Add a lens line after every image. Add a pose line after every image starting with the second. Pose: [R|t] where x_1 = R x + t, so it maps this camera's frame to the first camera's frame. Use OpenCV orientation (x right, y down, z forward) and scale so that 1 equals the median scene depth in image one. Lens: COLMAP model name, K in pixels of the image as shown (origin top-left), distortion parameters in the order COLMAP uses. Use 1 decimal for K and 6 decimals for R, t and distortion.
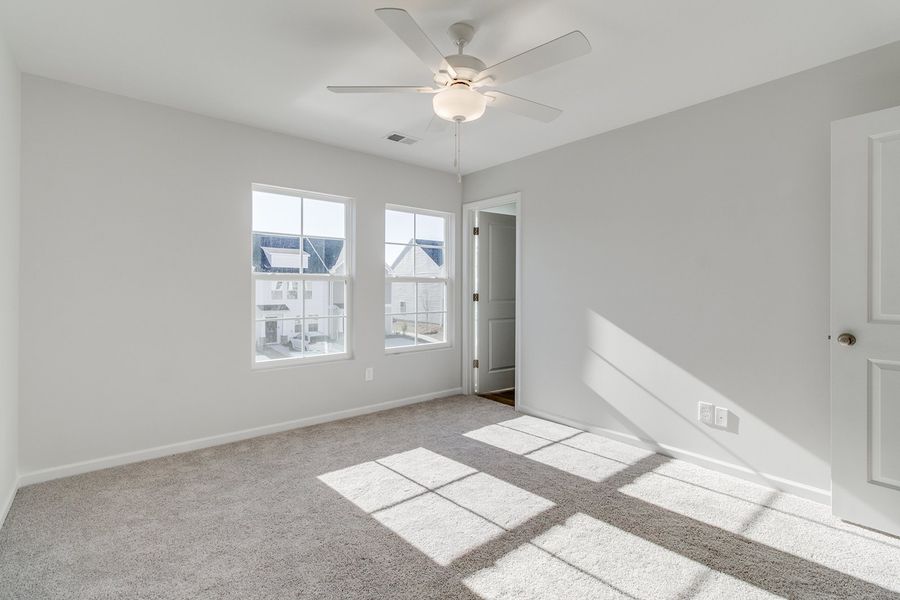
lens RADIAL K [[417.5, 0, 457.5], [0, 417.5, 288.2], [0, 0, 1]] dist [-0.000456, -0.000269]
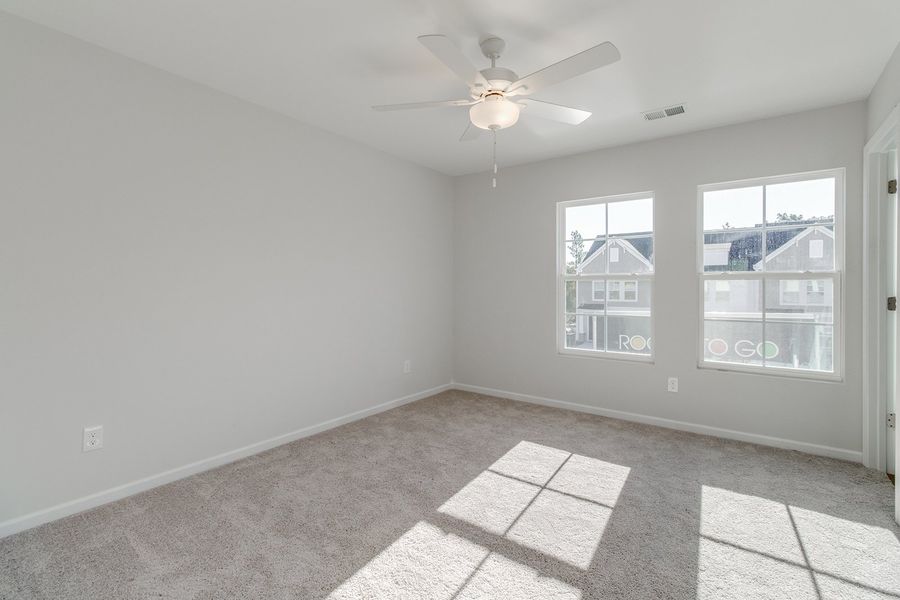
lens RADIAL K [[417.5, 0, 457.5], [0, 417.5, 288.2], [0, 0, 1]] dist [-0.000456, -0.000269]
pose [[0.235068, -0.001736, -0.971977, 0.742226], [-0.004734, 0.999984, -0.002931, 0.008824], [0.971967, 0.005290, 0.235056, 0.480125]]
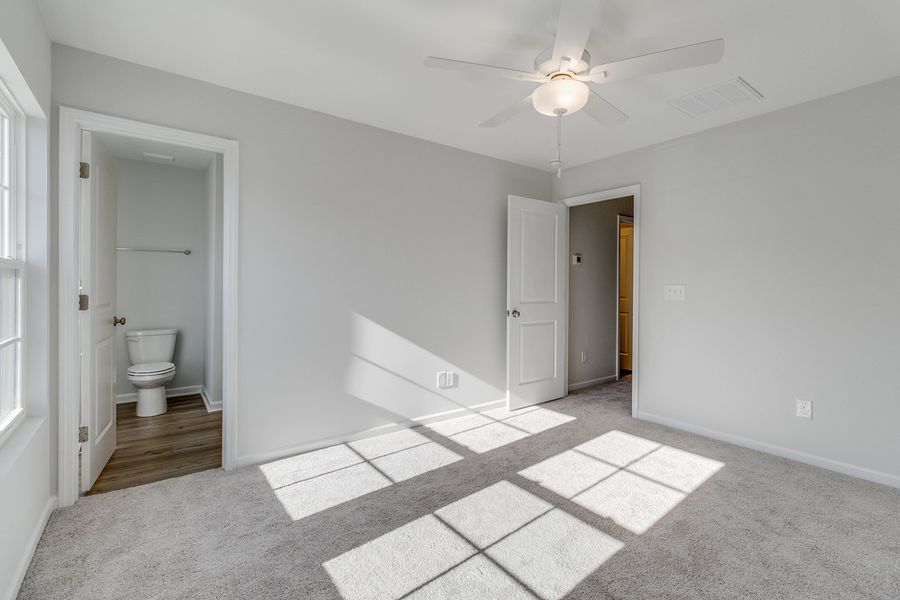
lens RADIAL K [[417.5, 0, 457.5], [0, 417.5, 288.2], [0, 0, 1]] dist [-0.000456, -0.000269]
pose [[0.055088, -0.008387, 0.998446, -0.712536], [-0.005363, 0.999948, 0.008695, -0.003964], [-0.998467, -0.005834, 0.055040, 0.864183]]
